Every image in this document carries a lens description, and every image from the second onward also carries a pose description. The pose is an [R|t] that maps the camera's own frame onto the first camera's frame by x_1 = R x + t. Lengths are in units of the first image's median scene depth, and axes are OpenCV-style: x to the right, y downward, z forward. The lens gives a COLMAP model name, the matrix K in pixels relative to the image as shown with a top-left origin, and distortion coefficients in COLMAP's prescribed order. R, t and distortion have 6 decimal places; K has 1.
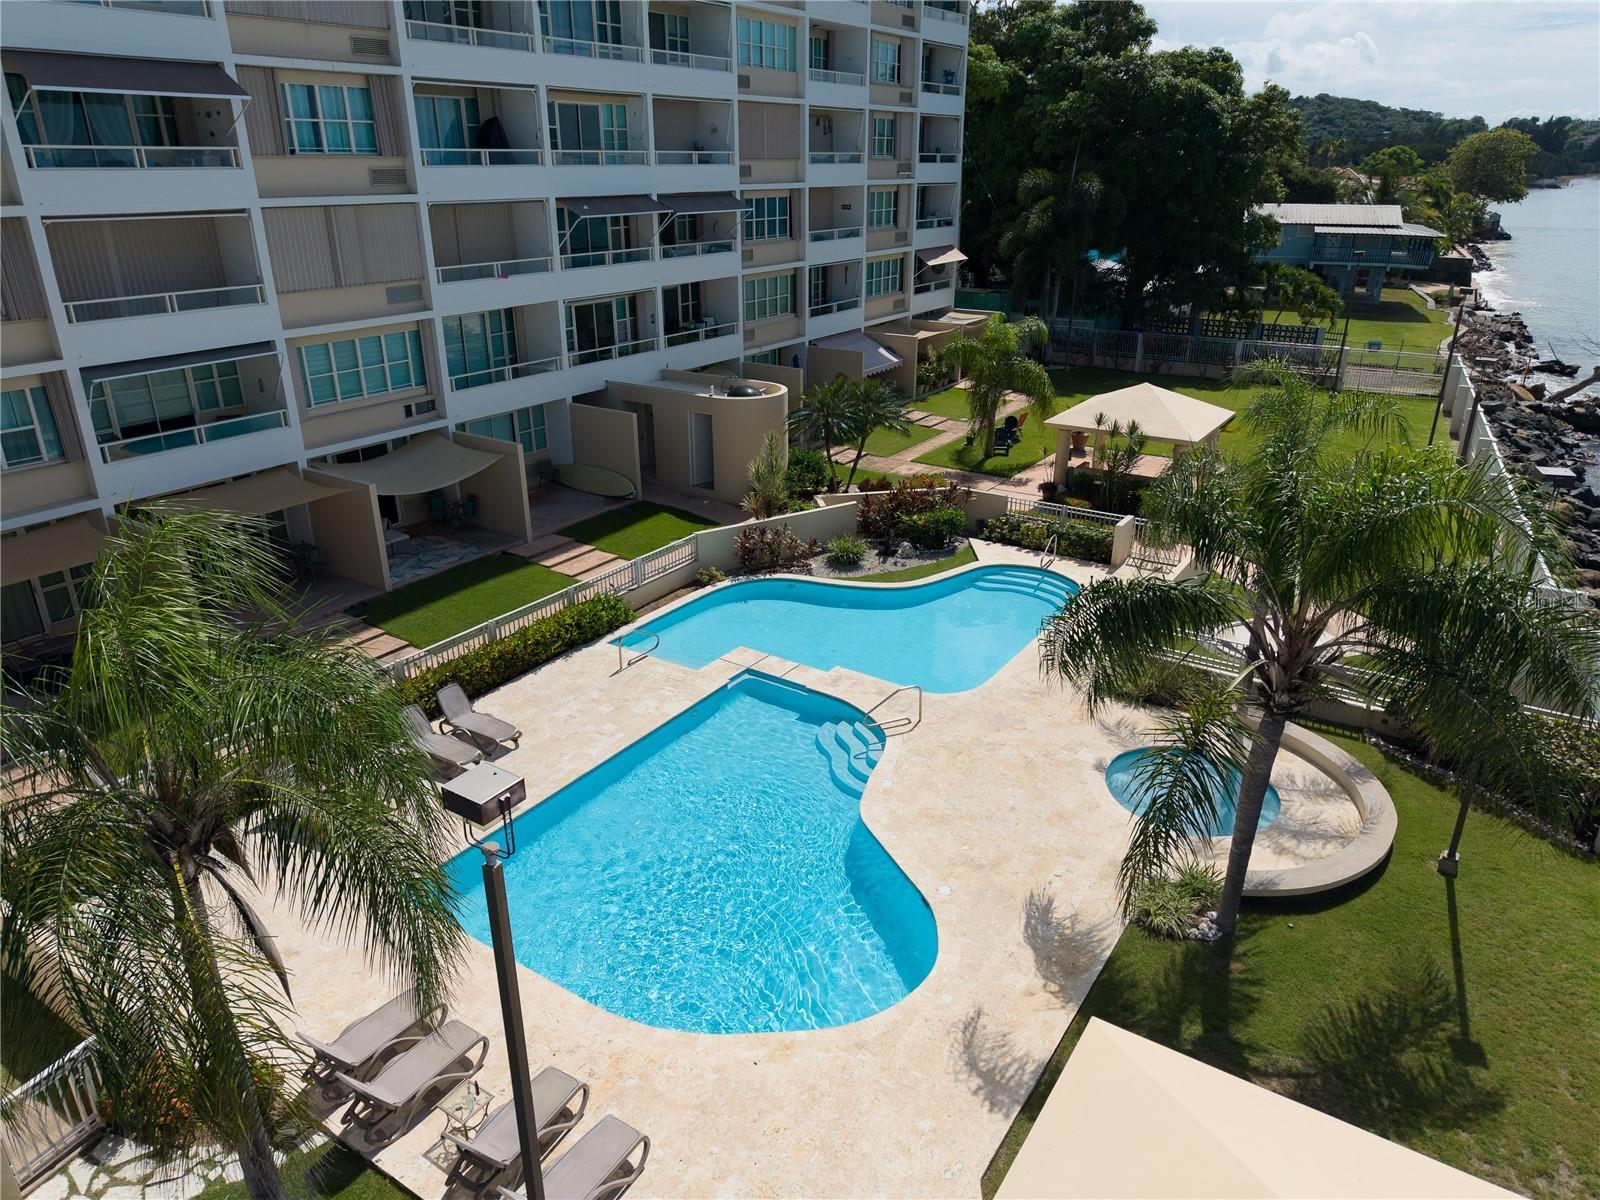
lens RADIAL K [[1063.3, 0, 805.3], [0, 1063.3, 602.8], [0, 0, 1]] dist [0.030522, -0.040210]
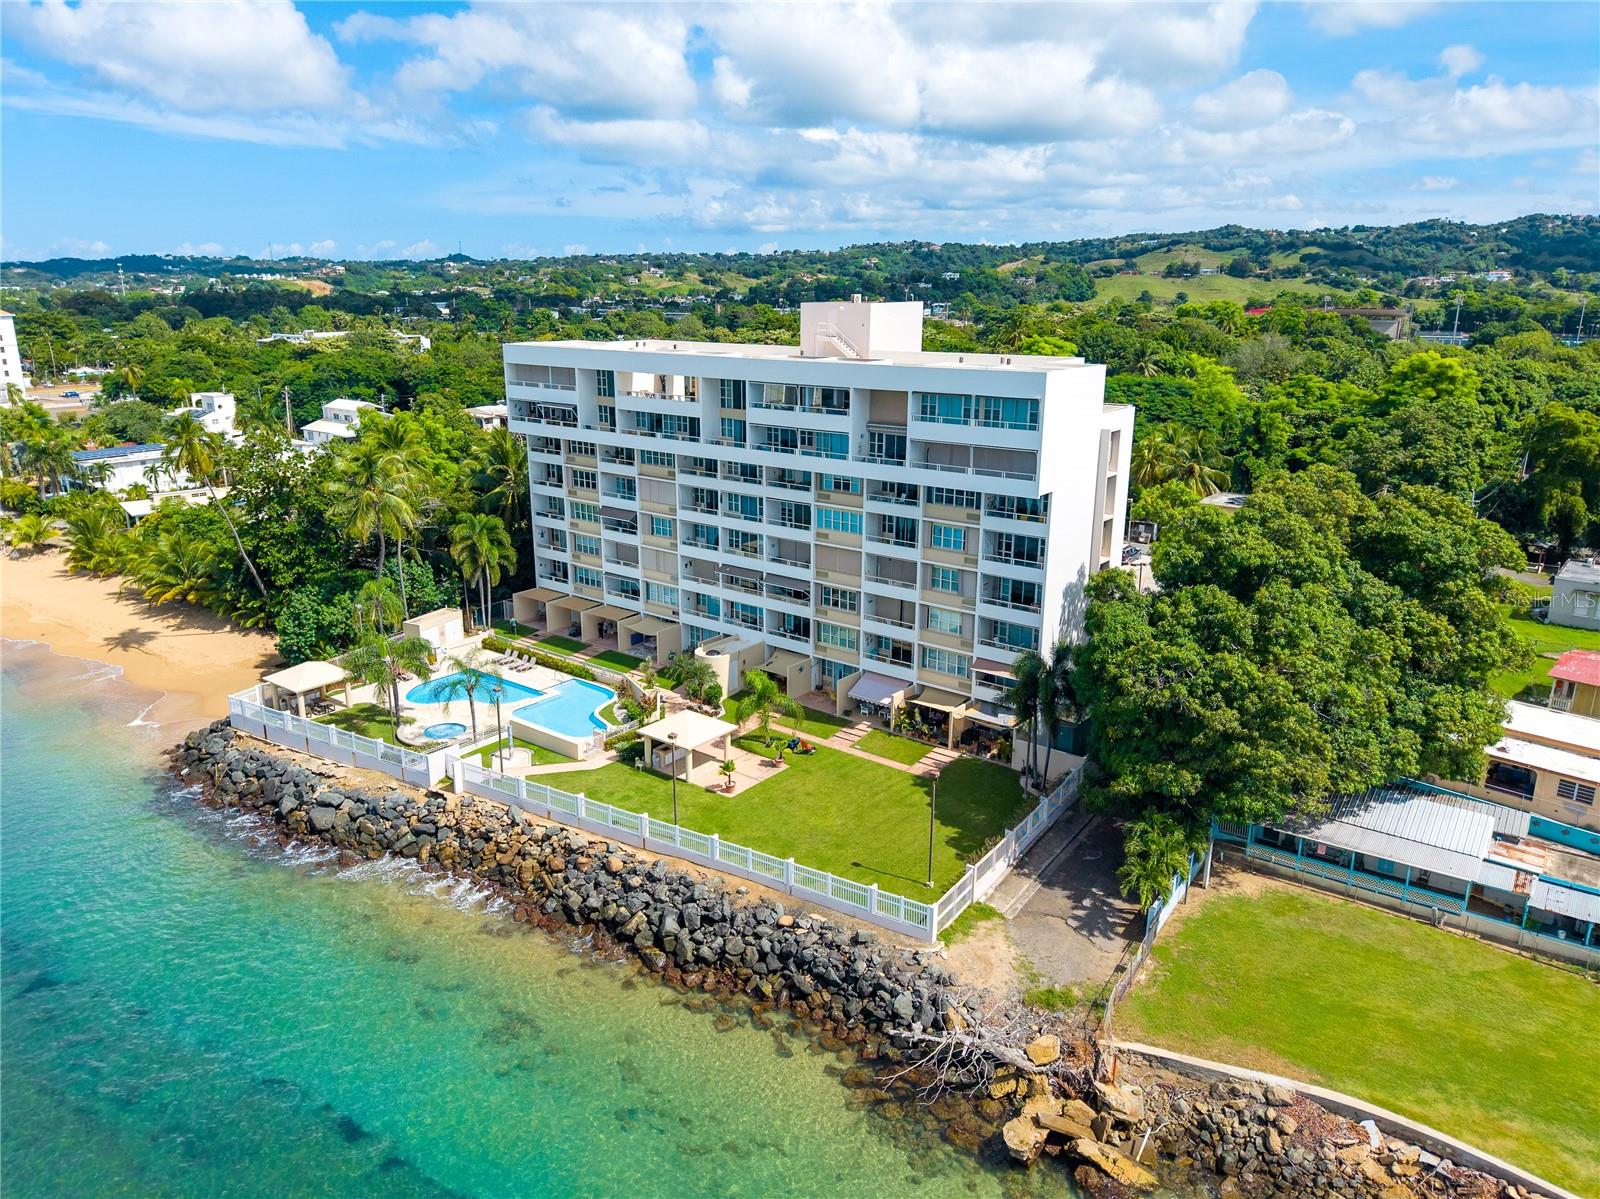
lens RADIAL K [[1140.0, 0, 800.0], [0, 1140.0, 599.5], [0, 0, 1]] dist [0.044047, 0.000125]
pose [[-0.092779, 0.274167, -0.957196, 2.759107], [-0.383393, 0.877380, 0.288467, -1.315850], [0.918913, 0.393746, 0.023711, 1.256569]]
